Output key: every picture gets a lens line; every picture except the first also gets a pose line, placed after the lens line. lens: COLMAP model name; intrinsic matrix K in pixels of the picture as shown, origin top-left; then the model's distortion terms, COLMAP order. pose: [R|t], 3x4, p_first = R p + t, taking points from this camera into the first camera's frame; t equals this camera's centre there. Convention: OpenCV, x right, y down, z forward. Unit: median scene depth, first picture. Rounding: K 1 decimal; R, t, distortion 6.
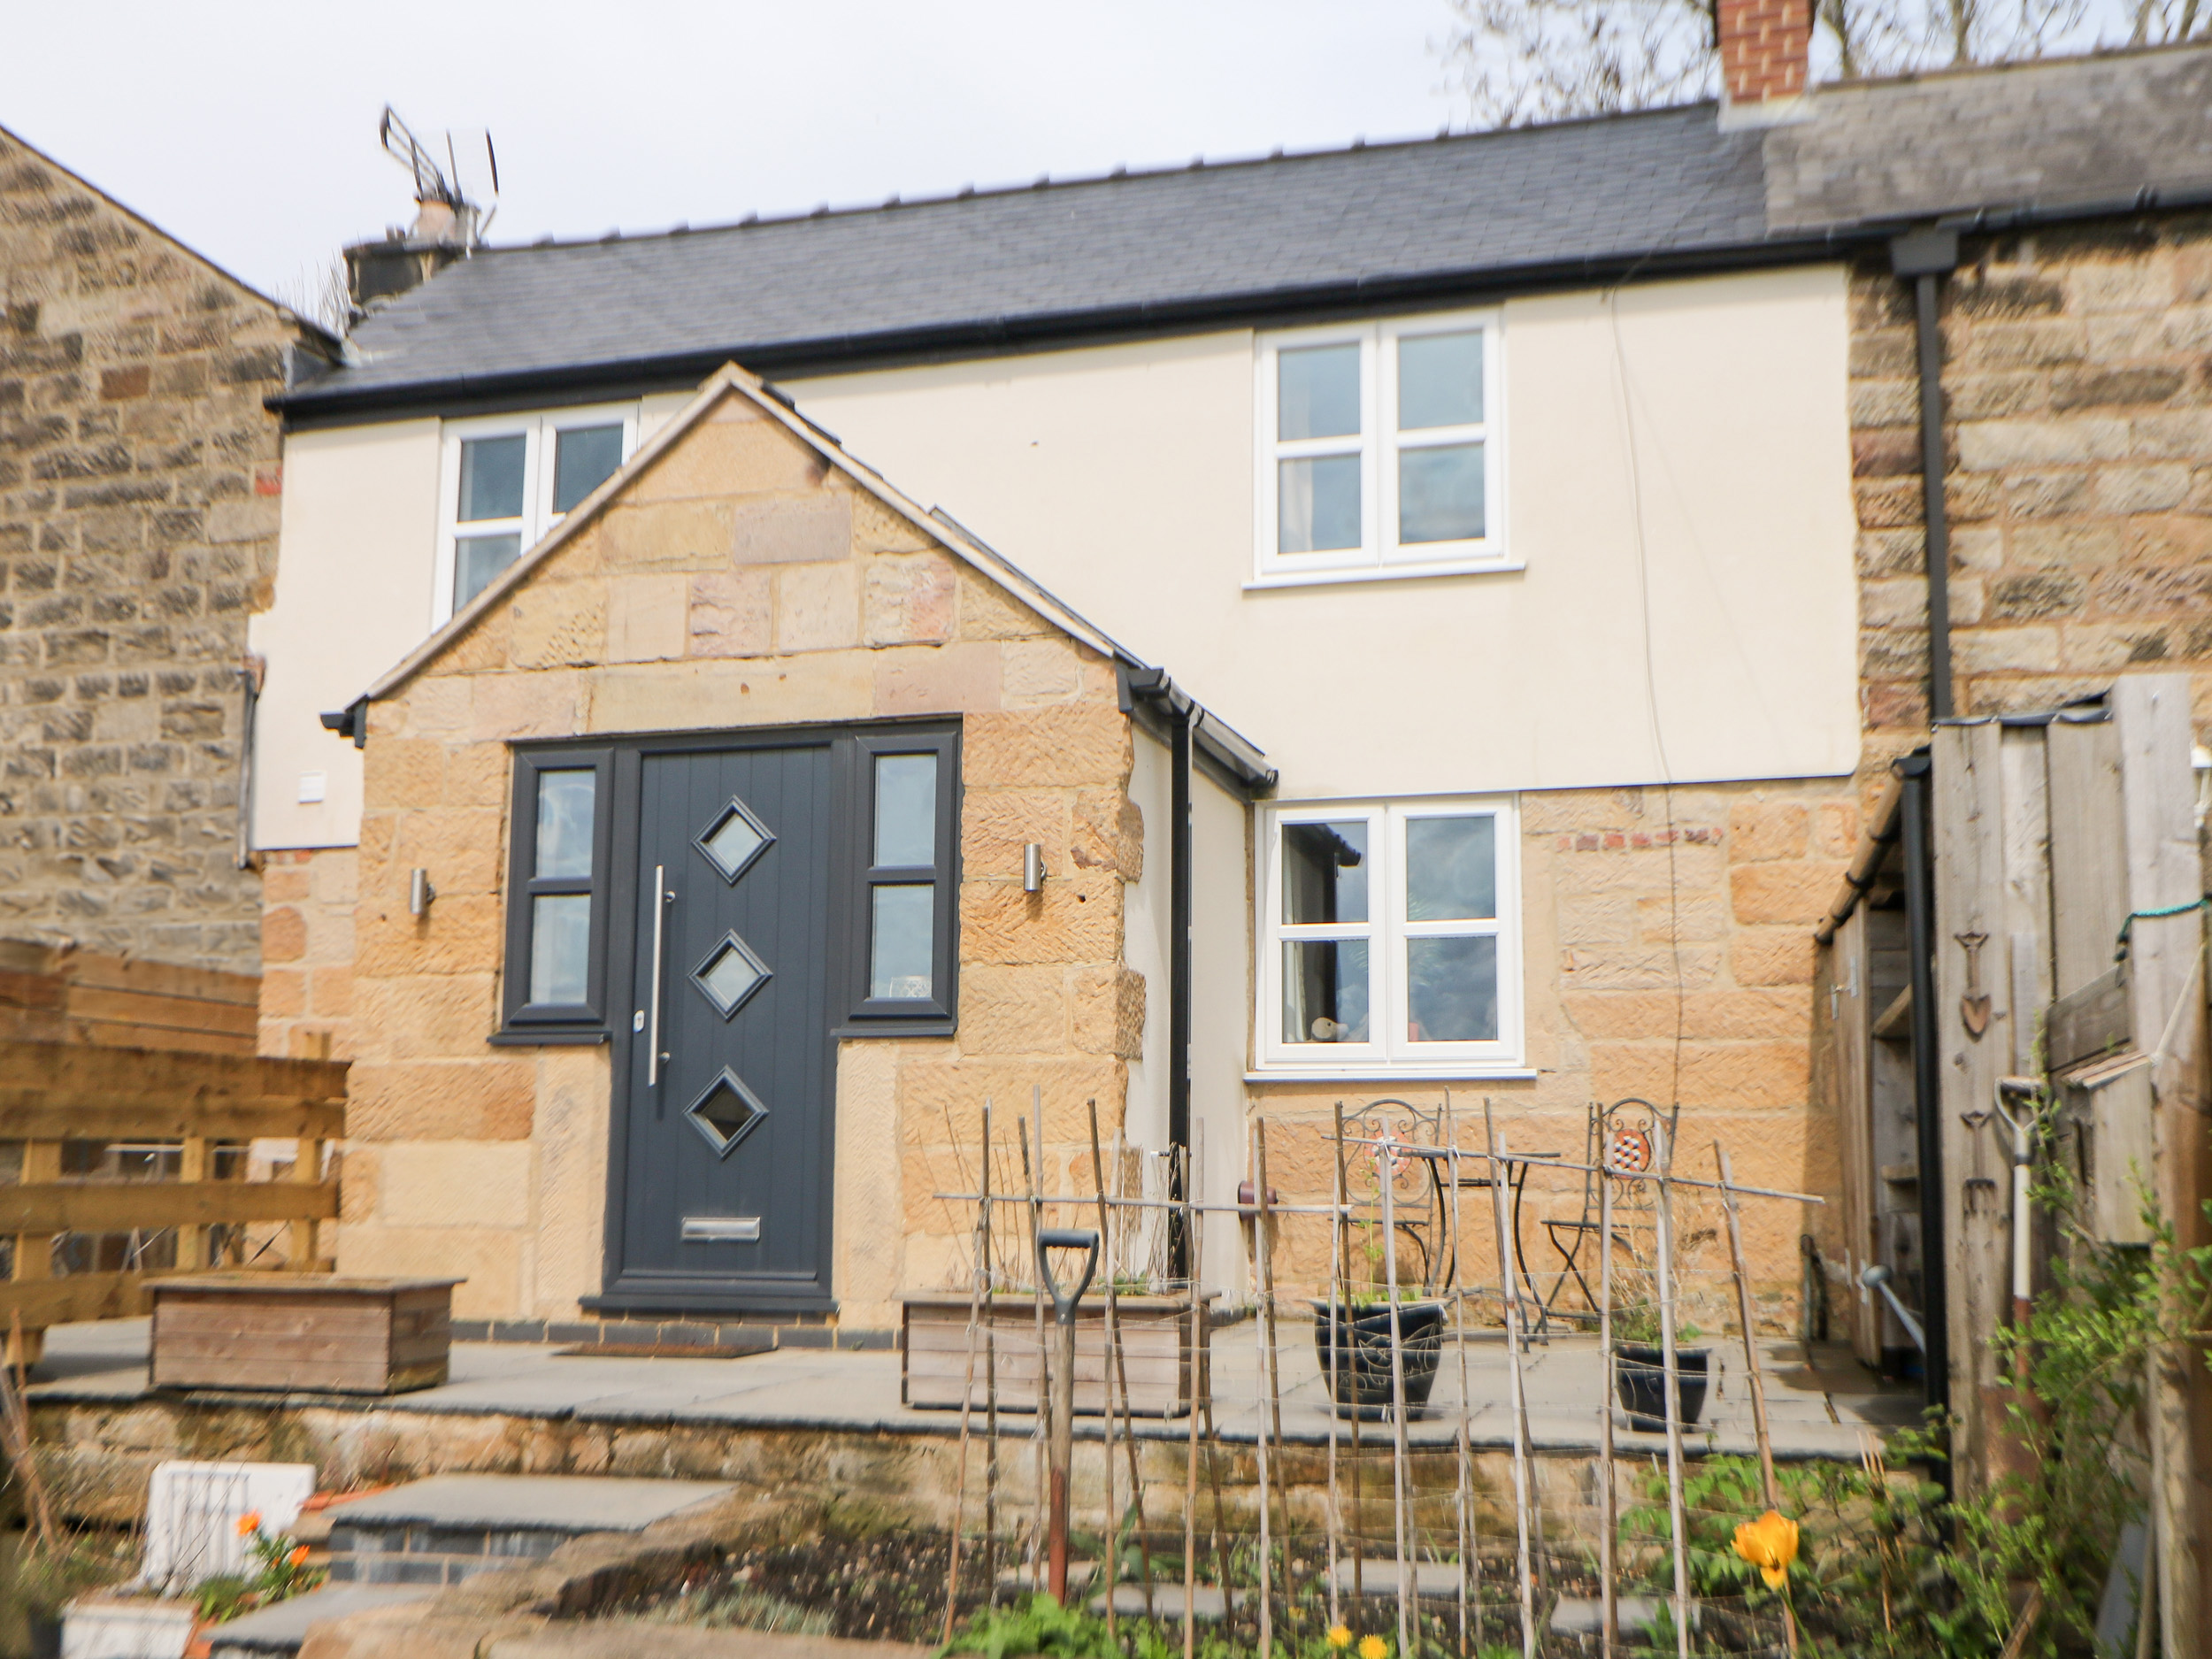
lens RADIAL K [[2224.6, 0, 1107.4], [0, 2224.6, 933.7], [0, 0, 1]] dist [0.025287, 0.005813]
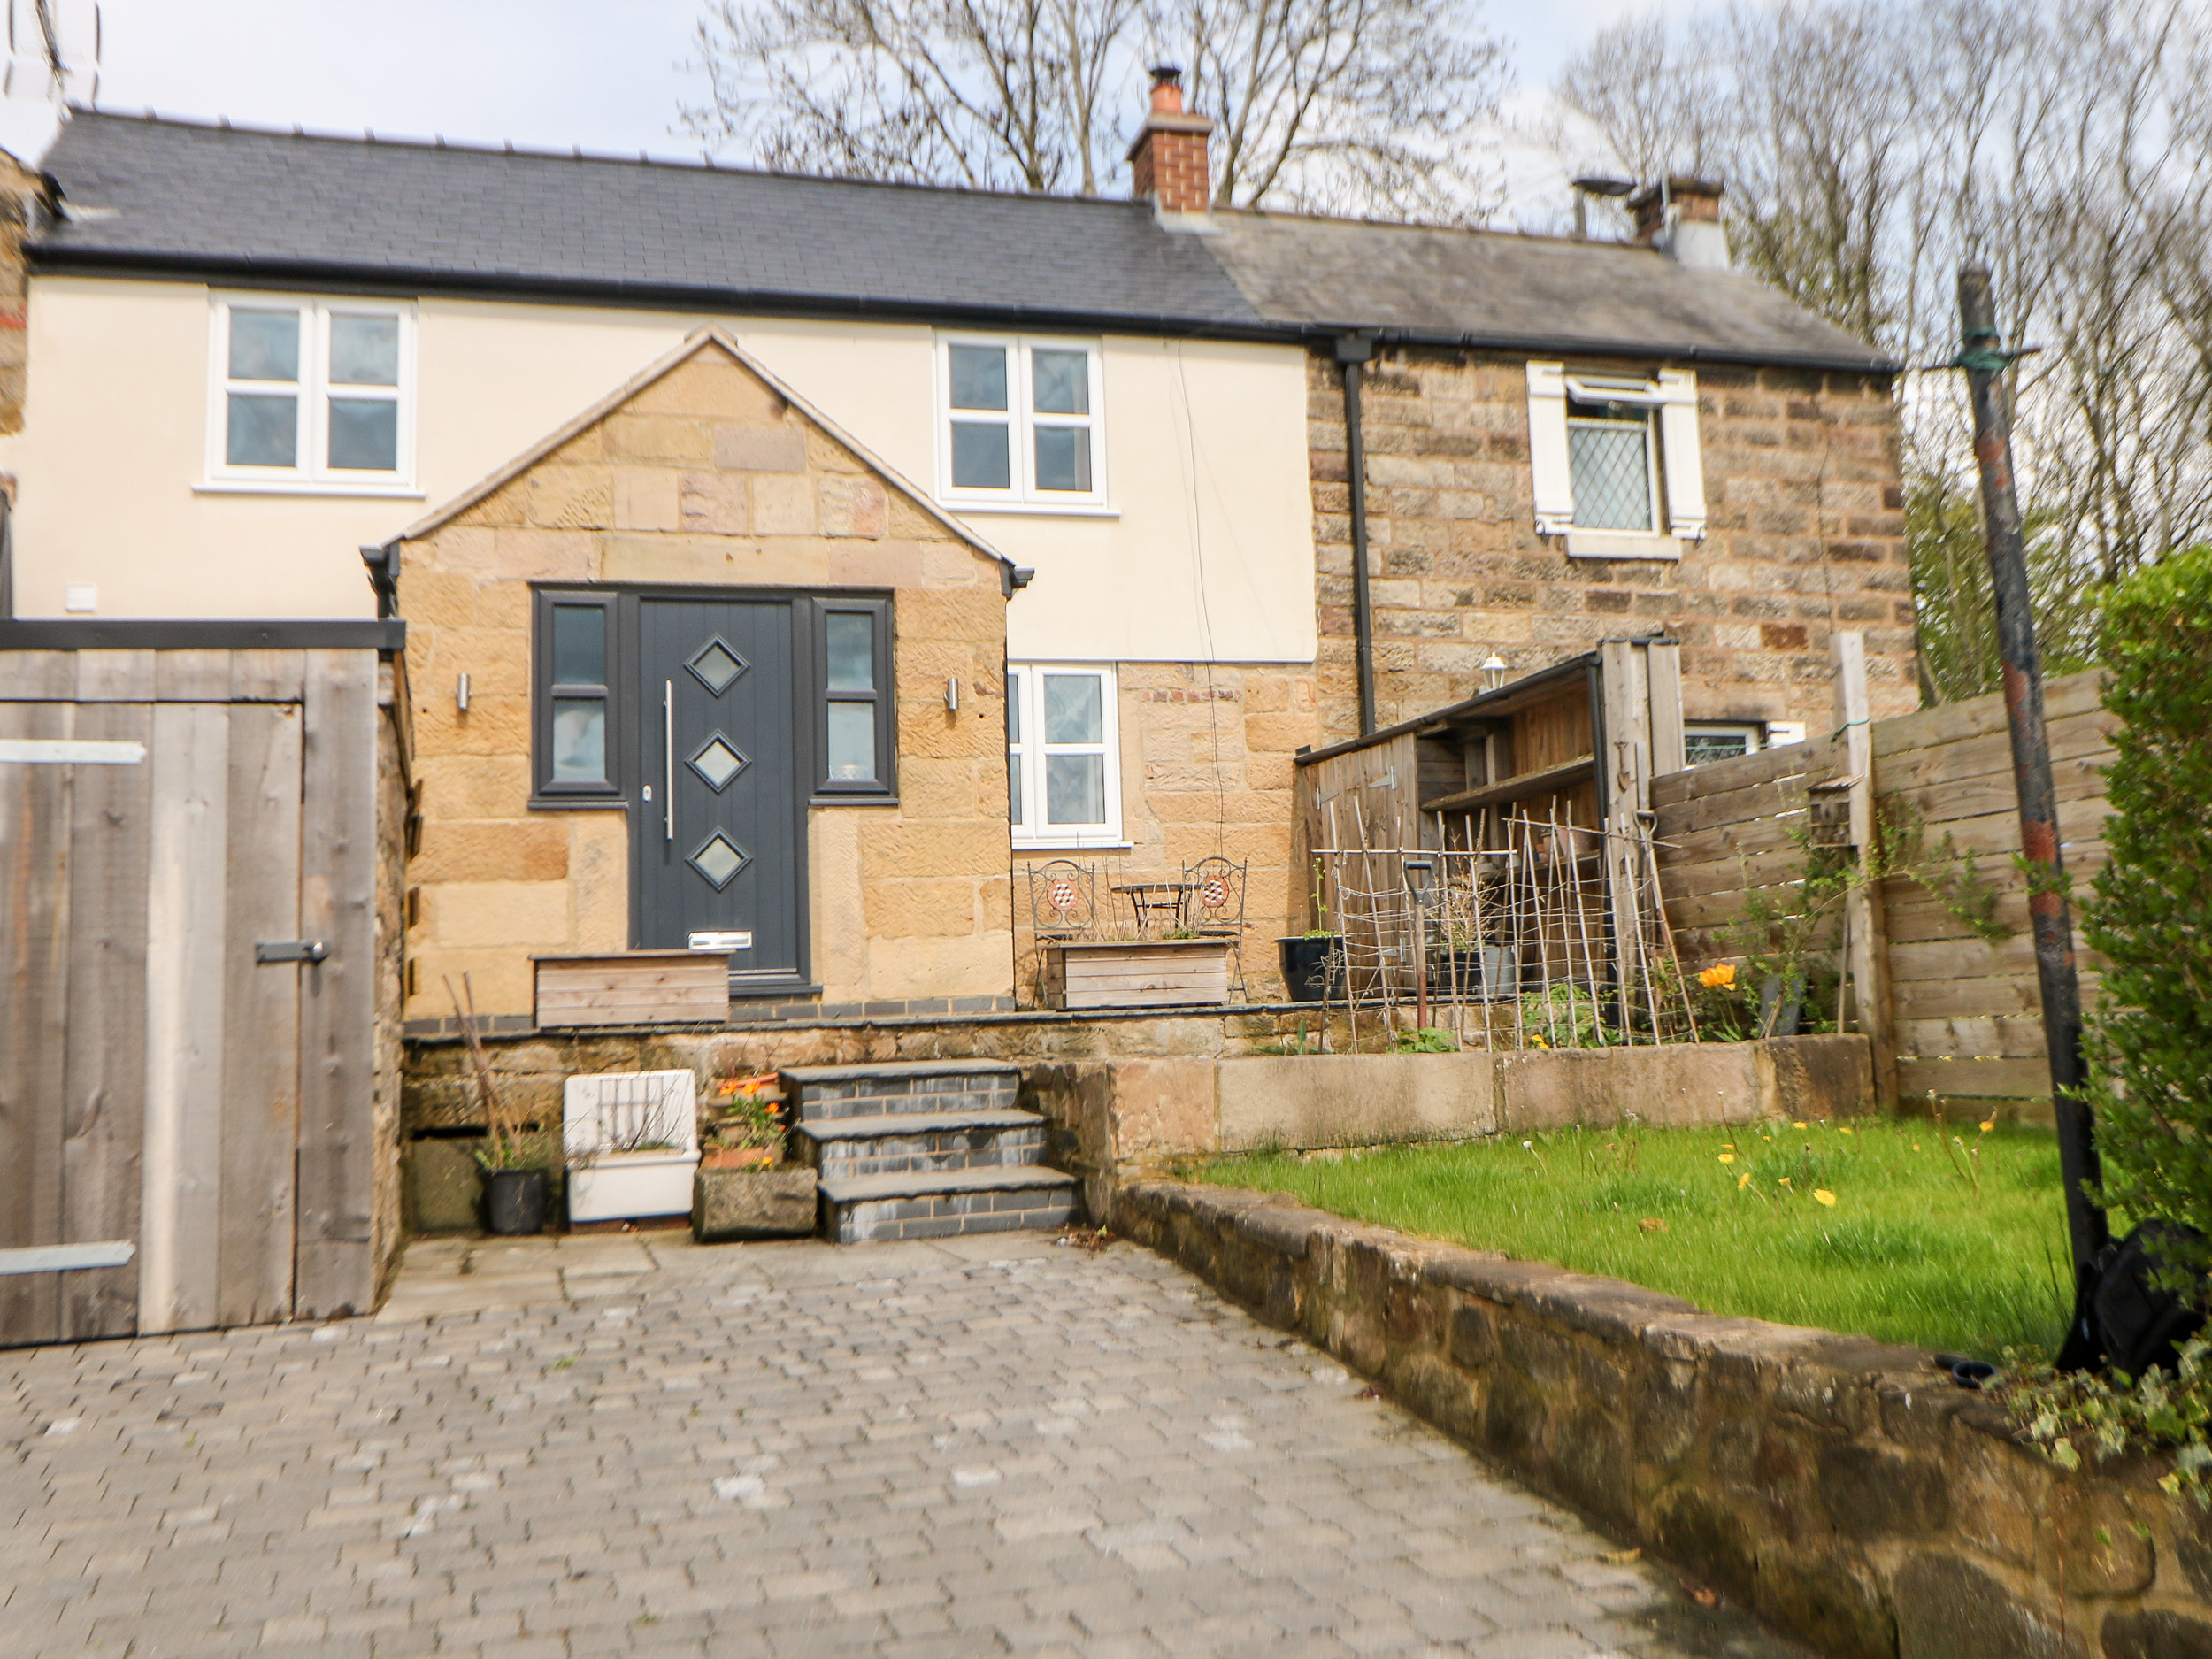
lens RADIAL K [[2192.2, 0, 1106.0], [0, 2192.2, 829.5], [0, 0, 1]] dist [0.076946, -0.136931]
pose [[0.842135, 0.013069, 0.539109, -0.678164], [-0.017634, 0.999839, 0.003308, 0.050307], [-0.538979, -0.012293, 0.842229, -0.285209]]
